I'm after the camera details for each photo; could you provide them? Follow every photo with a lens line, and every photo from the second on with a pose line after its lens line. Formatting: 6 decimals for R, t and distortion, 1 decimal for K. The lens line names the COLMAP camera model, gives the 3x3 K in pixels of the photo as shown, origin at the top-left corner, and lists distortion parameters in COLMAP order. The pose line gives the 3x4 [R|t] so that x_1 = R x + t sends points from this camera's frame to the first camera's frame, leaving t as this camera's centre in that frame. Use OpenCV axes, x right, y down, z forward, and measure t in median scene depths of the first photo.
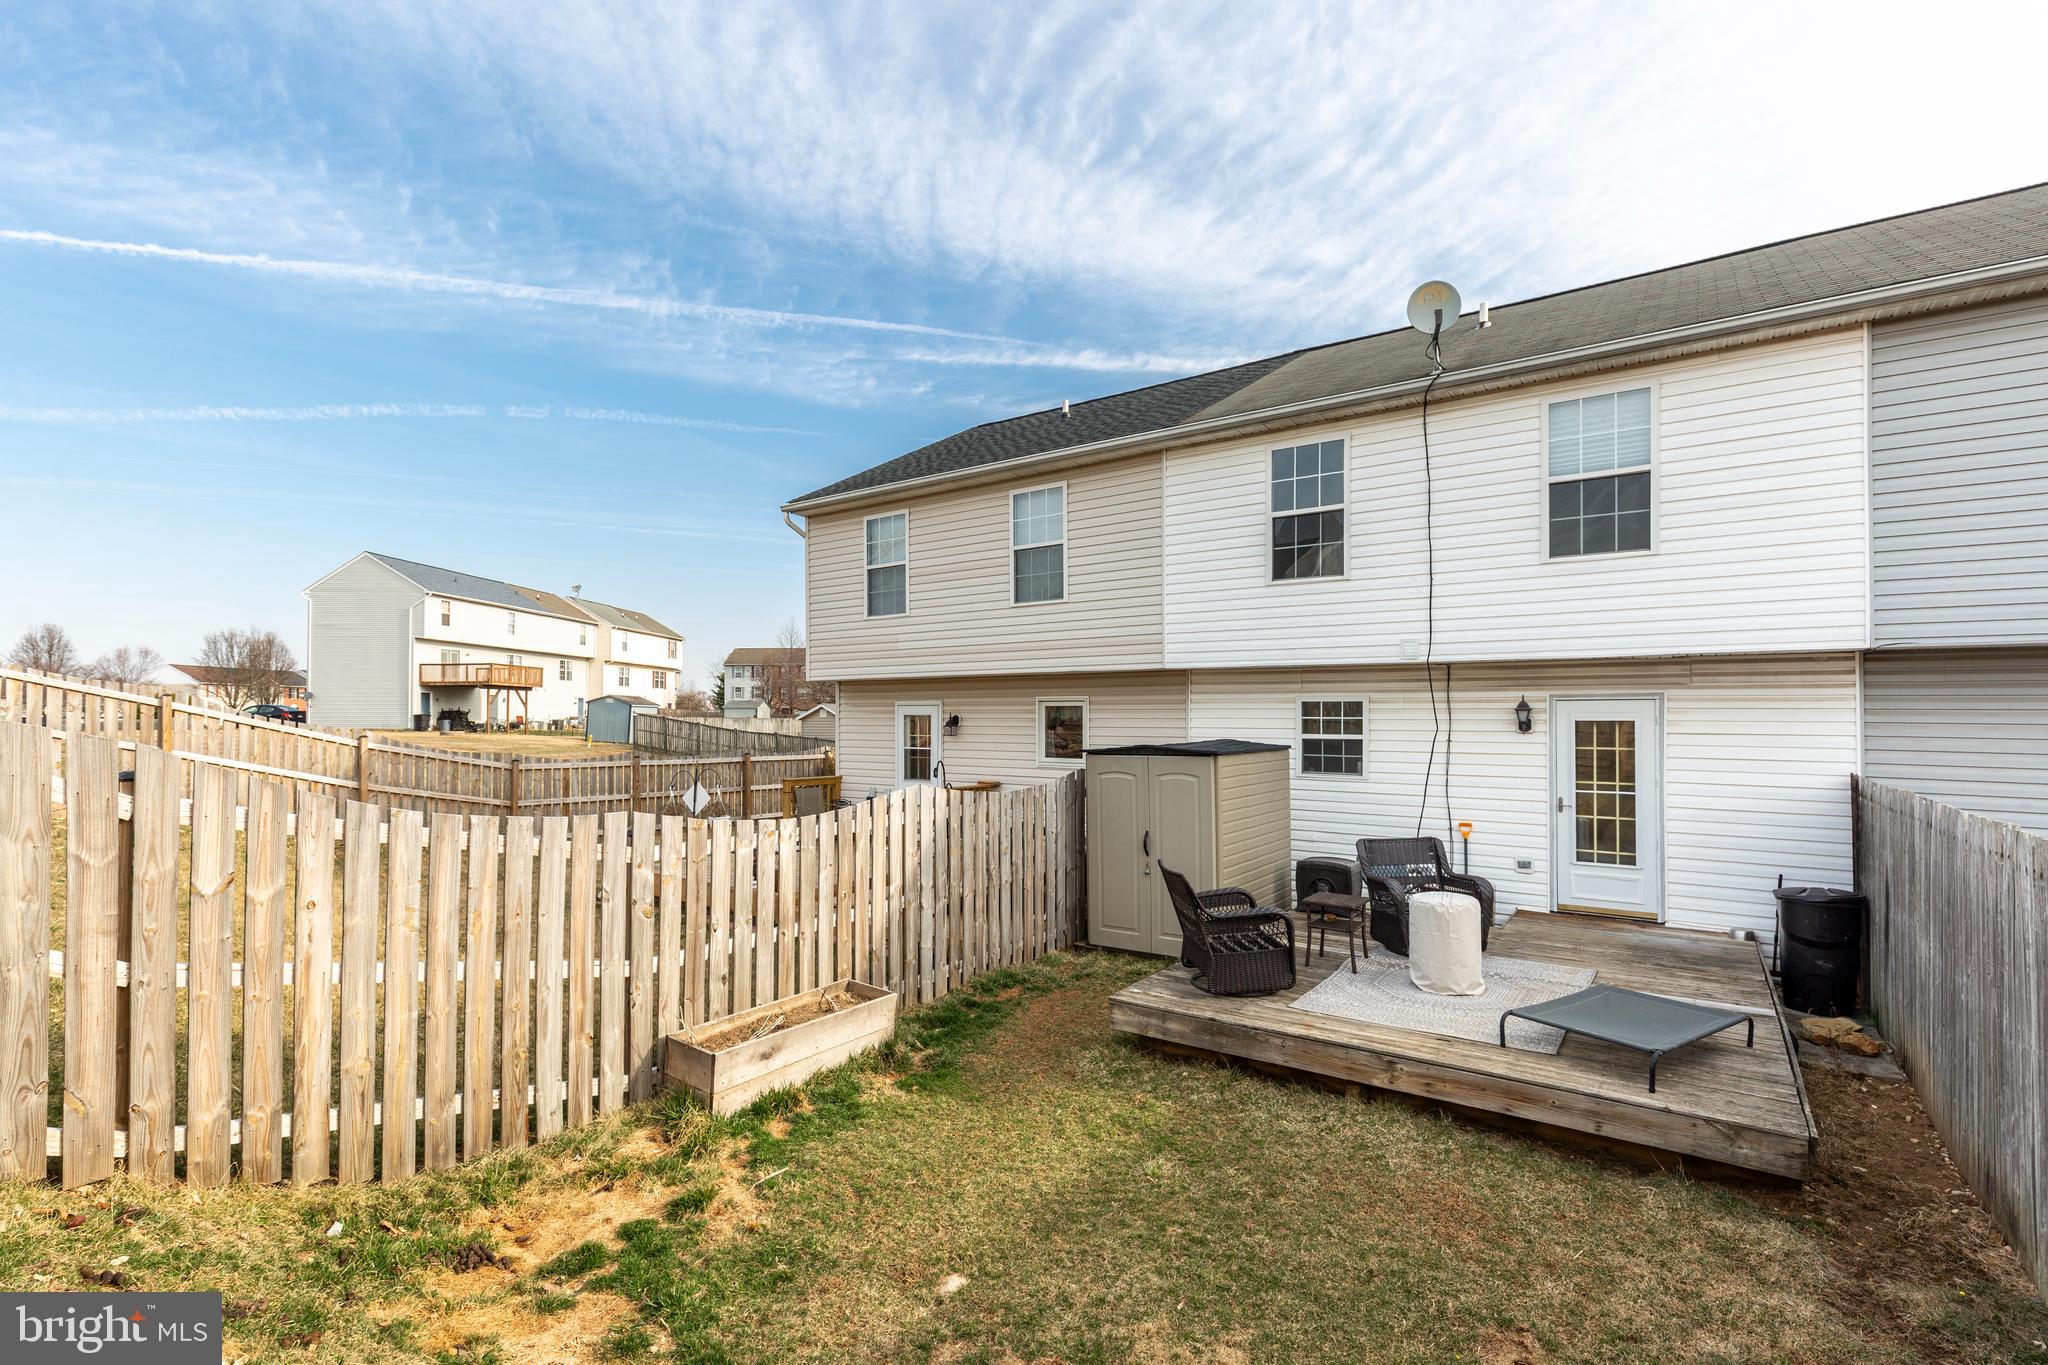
lens RADIAL K [[959.2, 0, 1056.8], [0, 959.2, 685.6], [0, 0, 1]] dist [-0.002355, -0.000908]
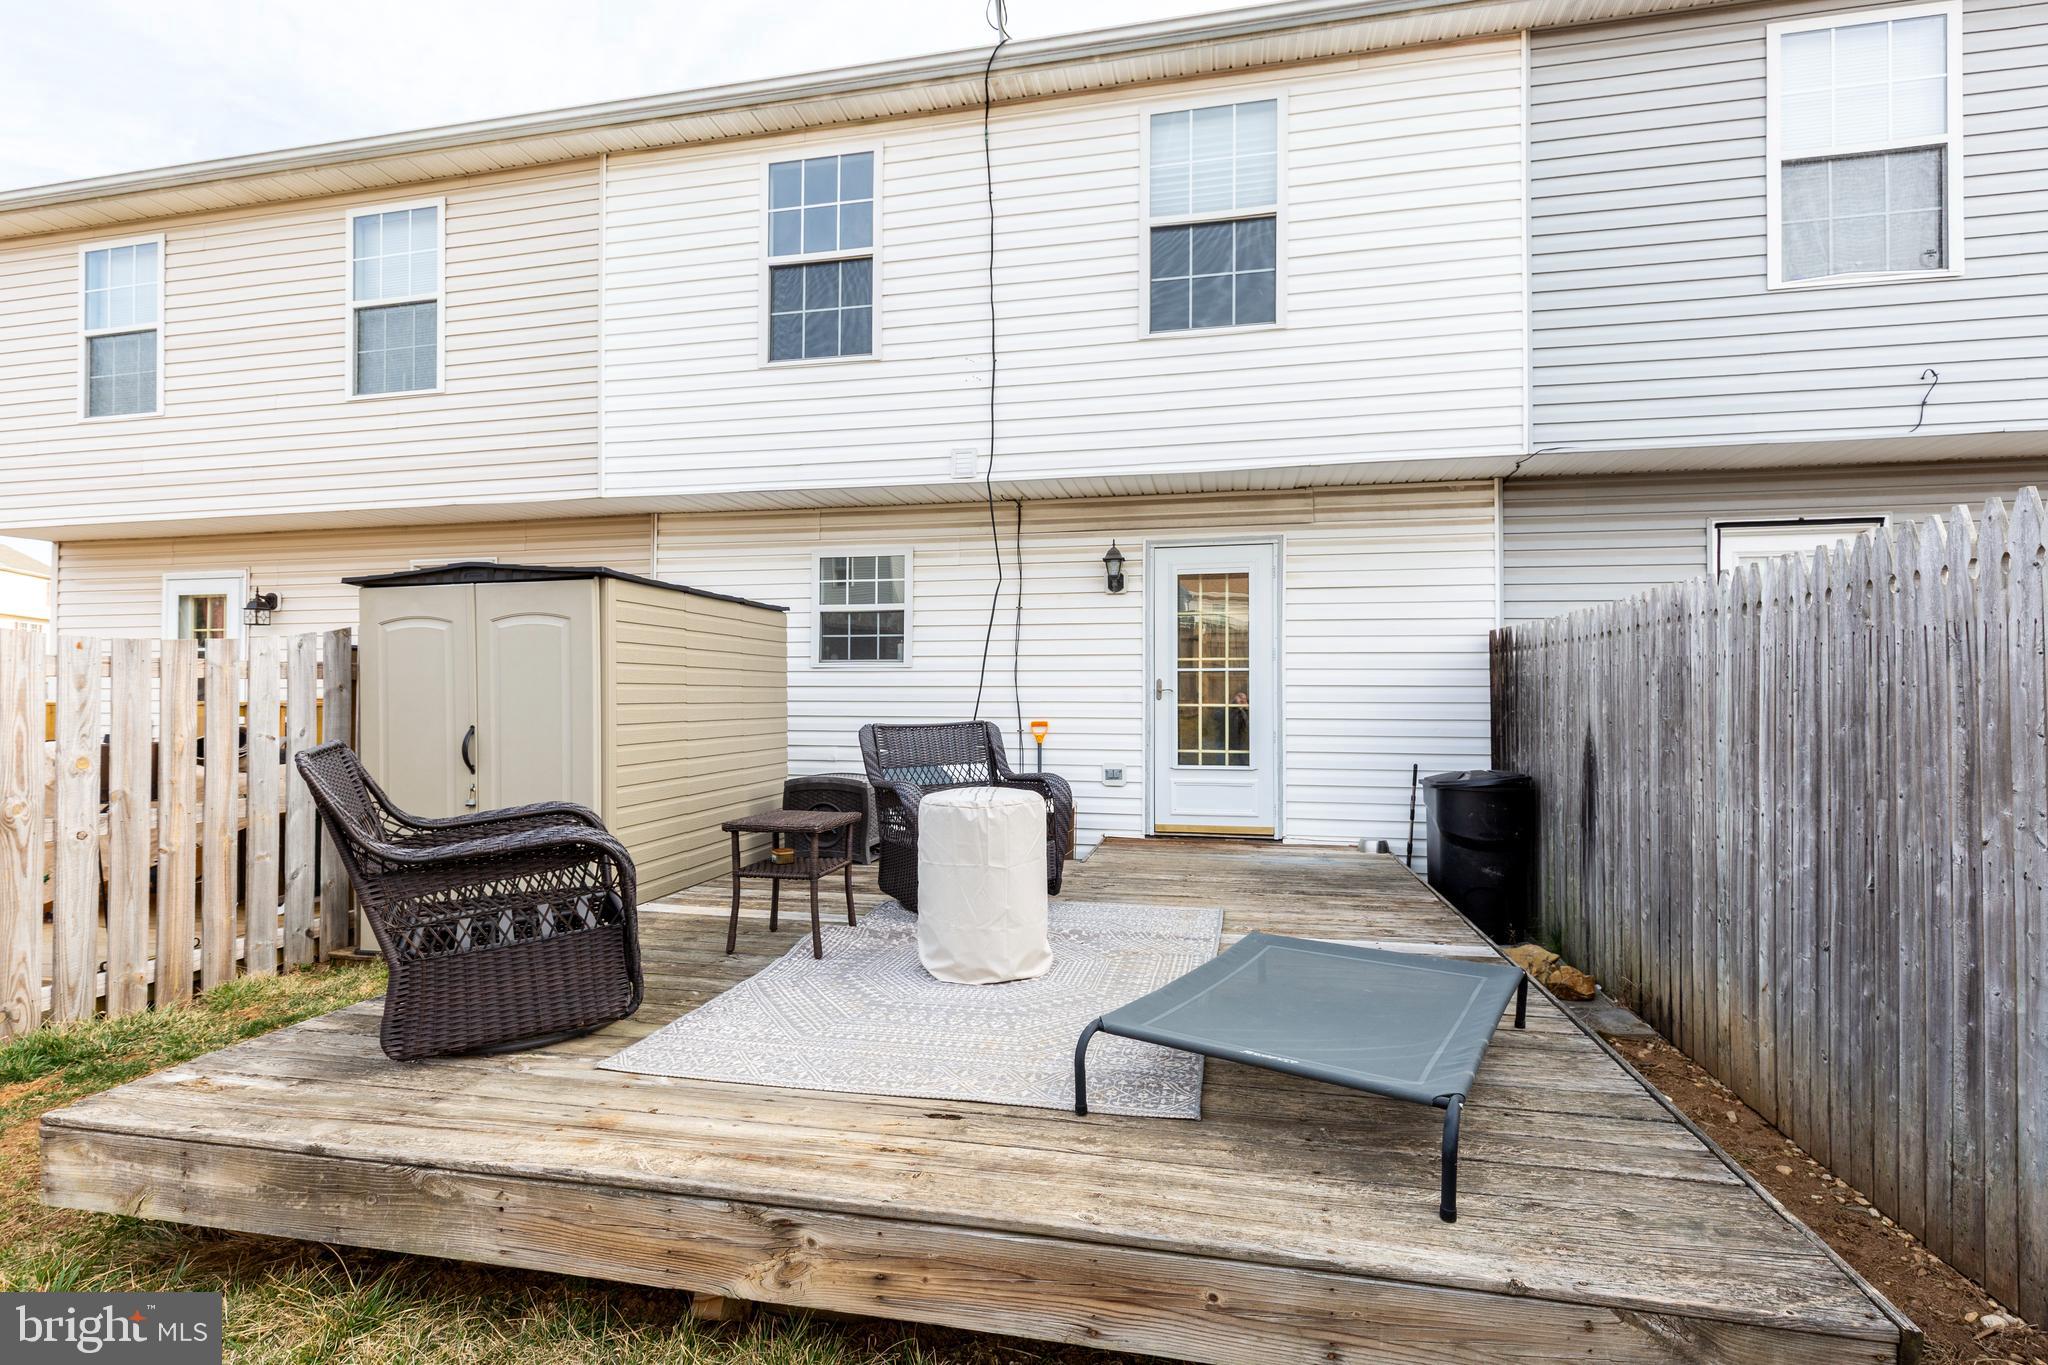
lens RADIAL K [[940.7, 0, 1049.0], [0, 940.7, 683.8], [0, 0, 1]] dist [0.004508, -0.000365]
pose [[0.923884, -0.000670, 0.382673, 0.190627], [-0.005802, 0.999859, 0.015758, 0.119693], [-0.382630, -0.016779, 0.923749, 0.405995]]
